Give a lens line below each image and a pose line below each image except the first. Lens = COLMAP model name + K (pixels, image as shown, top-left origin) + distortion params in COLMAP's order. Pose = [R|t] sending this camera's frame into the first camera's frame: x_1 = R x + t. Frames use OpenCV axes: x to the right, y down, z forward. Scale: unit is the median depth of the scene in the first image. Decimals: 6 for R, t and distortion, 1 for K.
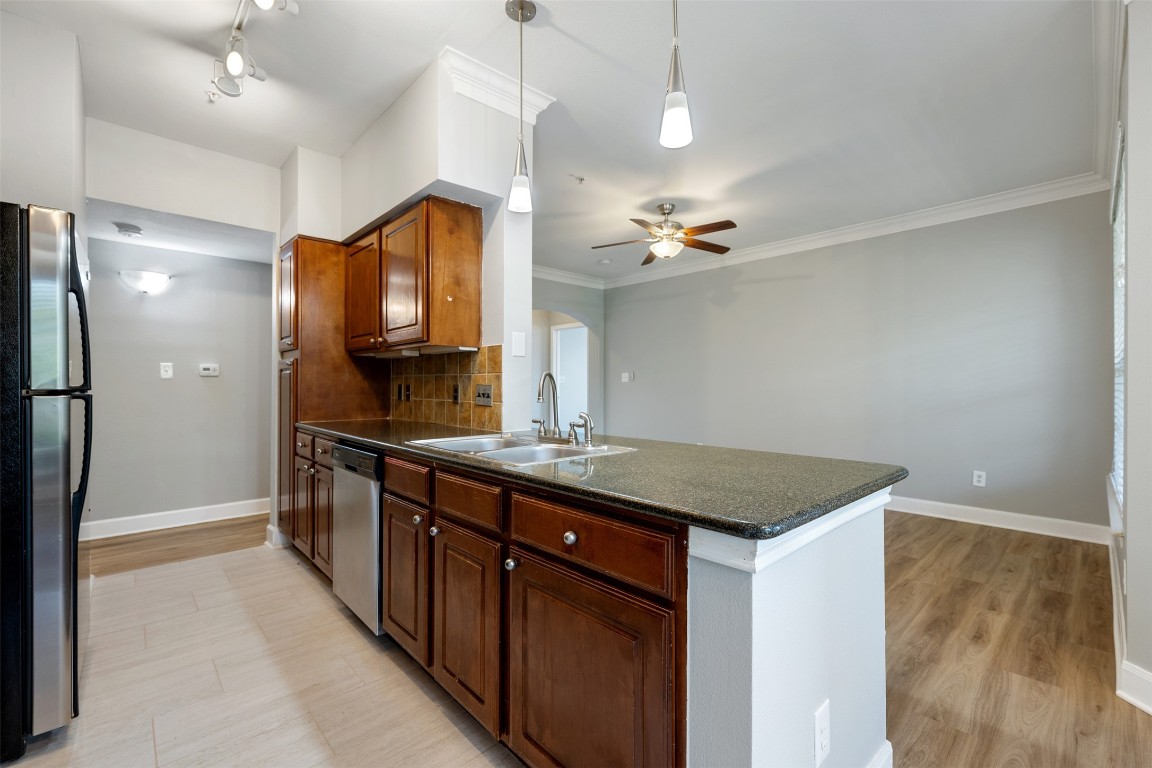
lens RADIAL K [[485.0, 0, 576.0], [0, 485.0, 384.0], [0, 0, 1]] dist [-0.002547, -0.000084]
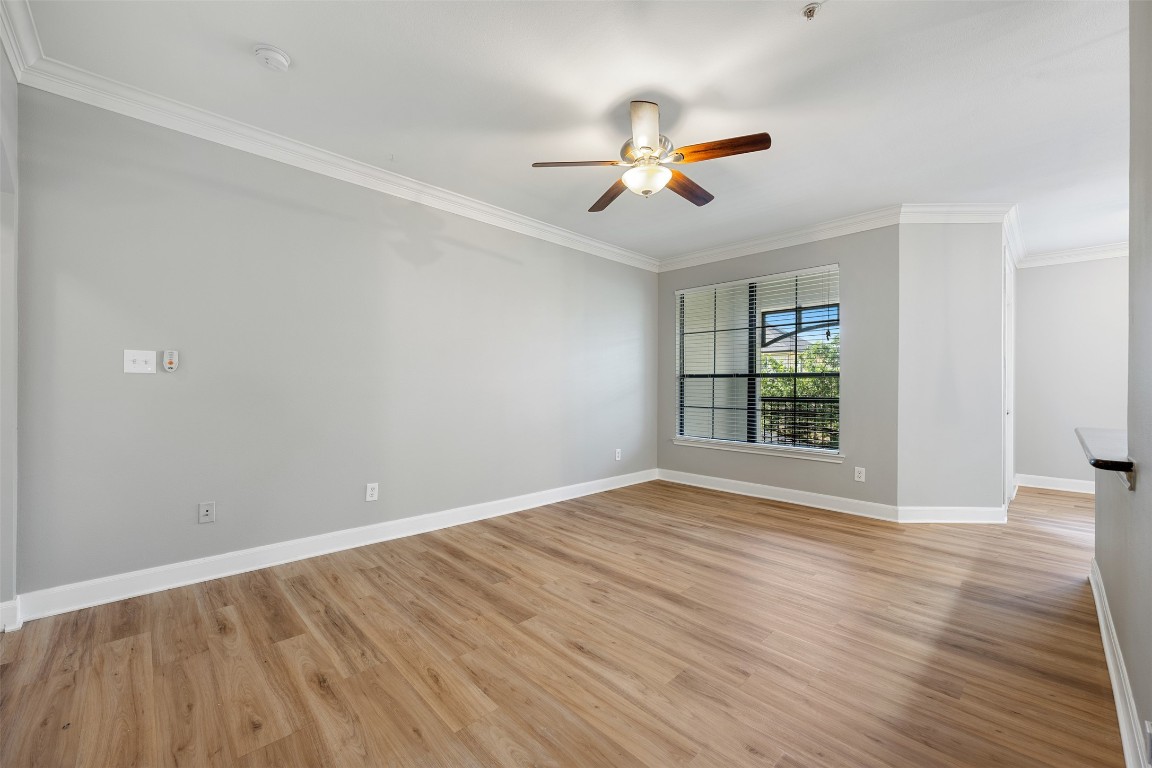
lens RADIAL K [[452.8, 0, 579.0], [0, 452.8, 386.6], [0, 0, 1]] dist [0.000007, 0.000015]
pose [[-0.020117, 0.000652, 0.999797, -0.499214], [-0.008884, 0.999960, -0.000831, 0.006176], [-0.999758, -0.008899, -0.020110, 1.281934]]
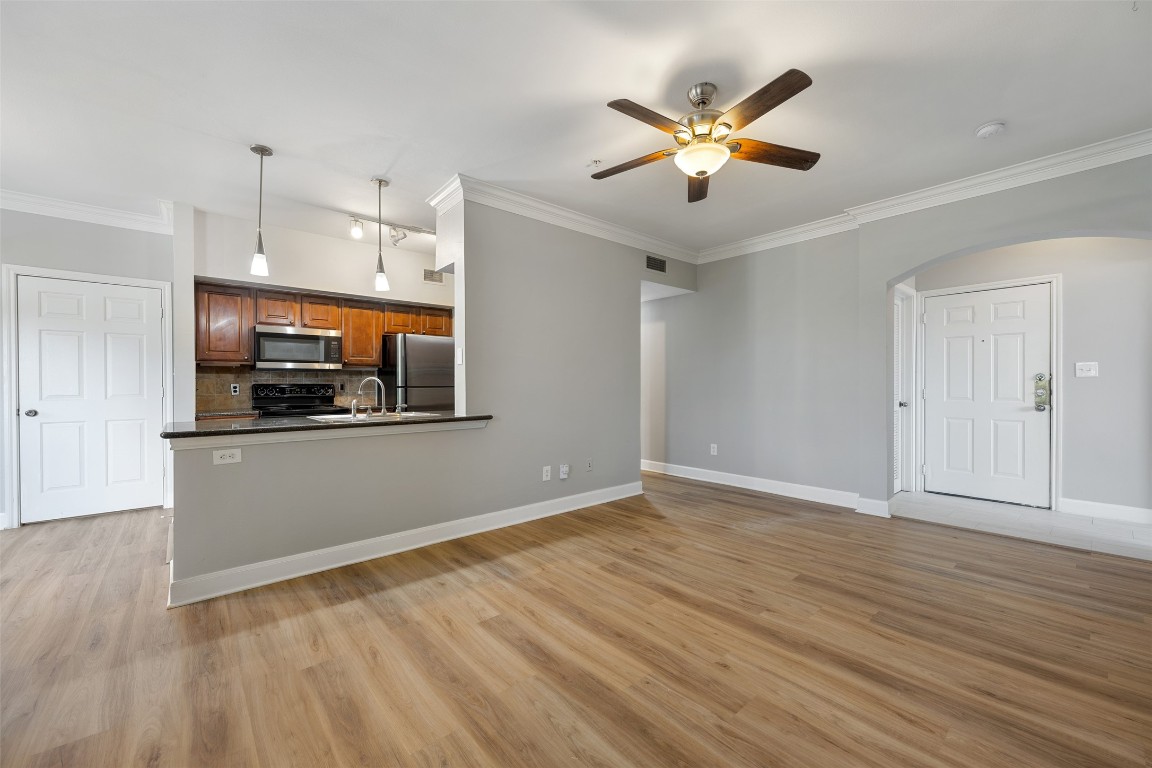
lens RADIAL K [[458.6, 0, 577.9], [0, 458.6, 385.9], [0, 0, 1]] dist [-0.000099, -0.000066]
pose [[-0.030288, 0.002658, -0.999538, 0.897985], [0.006484, 0.999976, 0.002463, 0.005190], [0.999520, -0.006407, -0.030305, 1.000063]]
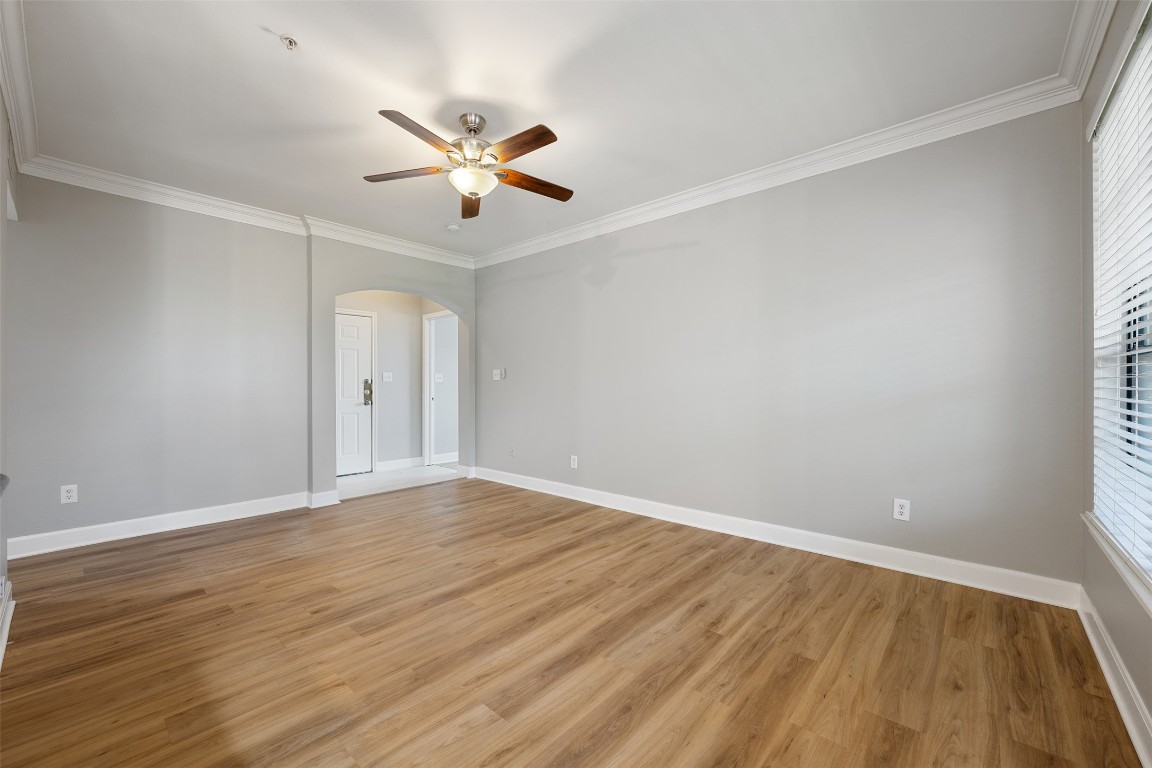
lens RADIAL K [[458.6, 0, 577.9], [0, 458.6, 385.9], [0, 0, 1]] dist [-0.000099, -0.000066]
pose [[0.995043, -0.003083, 0.099398, 0.310846], [0.002686, 0.999988, 0.004122, 0.004343], [-0.099409, -0.003835, 0.995039, 0.402539]]
